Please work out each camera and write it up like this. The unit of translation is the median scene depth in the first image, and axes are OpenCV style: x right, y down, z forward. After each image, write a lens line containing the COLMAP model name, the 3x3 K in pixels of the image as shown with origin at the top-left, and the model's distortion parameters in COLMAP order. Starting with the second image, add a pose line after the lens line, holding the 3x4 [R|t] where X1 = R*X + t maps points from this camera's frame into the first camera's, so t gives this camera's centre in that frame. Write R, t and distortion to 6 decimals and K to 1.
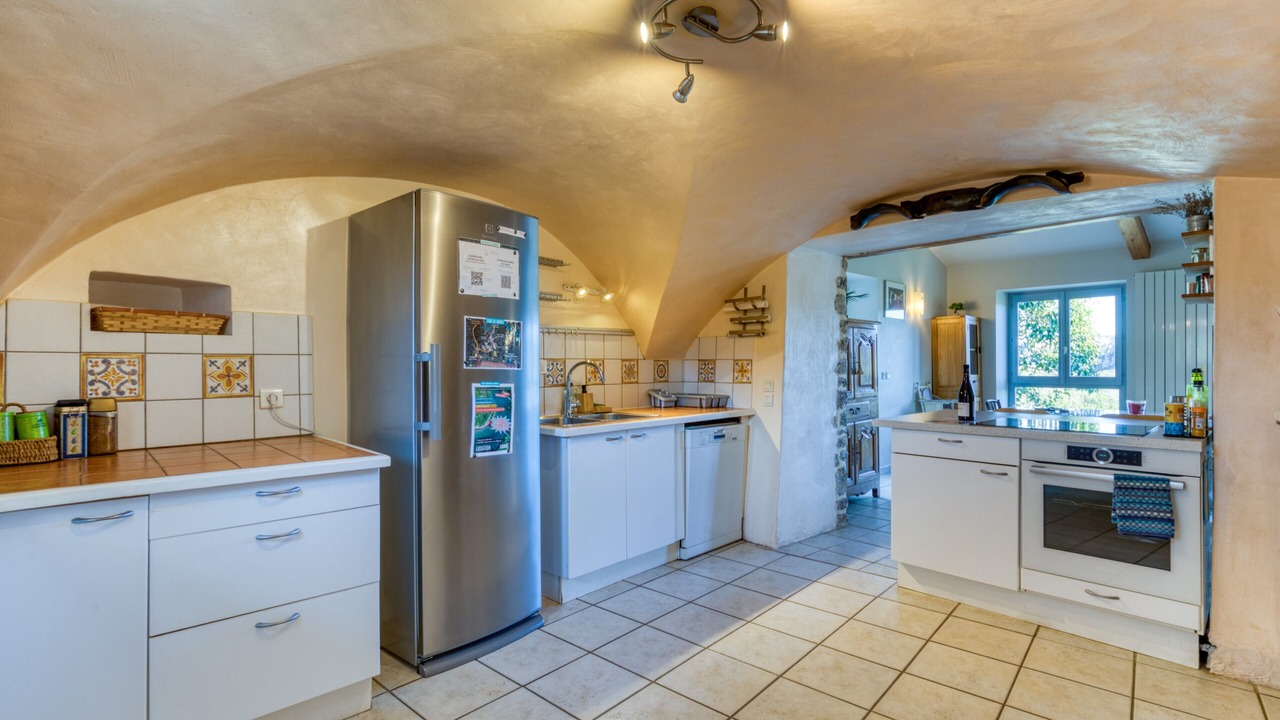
lens RADIAL K [[590.7, 0, 646.4], [0, 590.7, 362.5], [0, 0, 1]] dist [-0.021728, 0.008798]
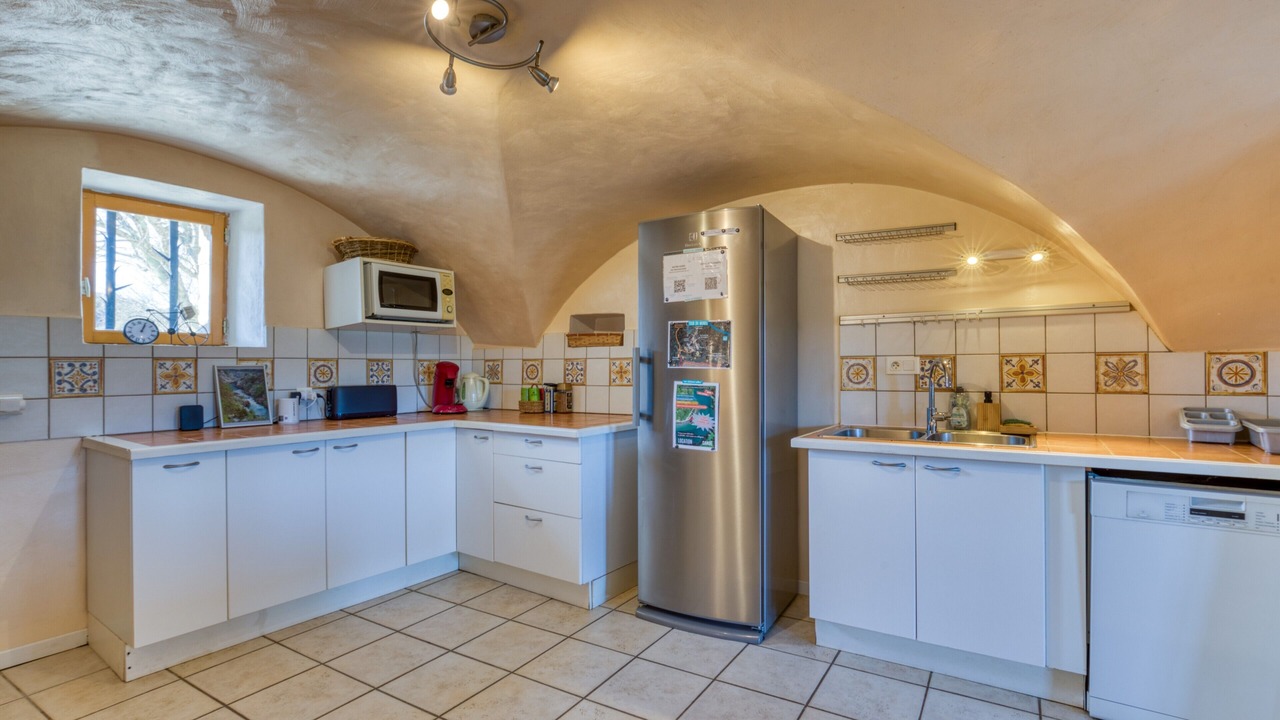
lens RADIAL K [[590.7, 0, 646.4], [0, 590.7, 362.5], [0, 0, 1]] dist [-0.021728, 0.008798]
pose [[0.175414, -0.005776, -0.984478, 0.783928], [0.009622, 0.999945, -0.004153, 0.004247], [0.984448, -0.008744, 0.175460, 0.739751]]
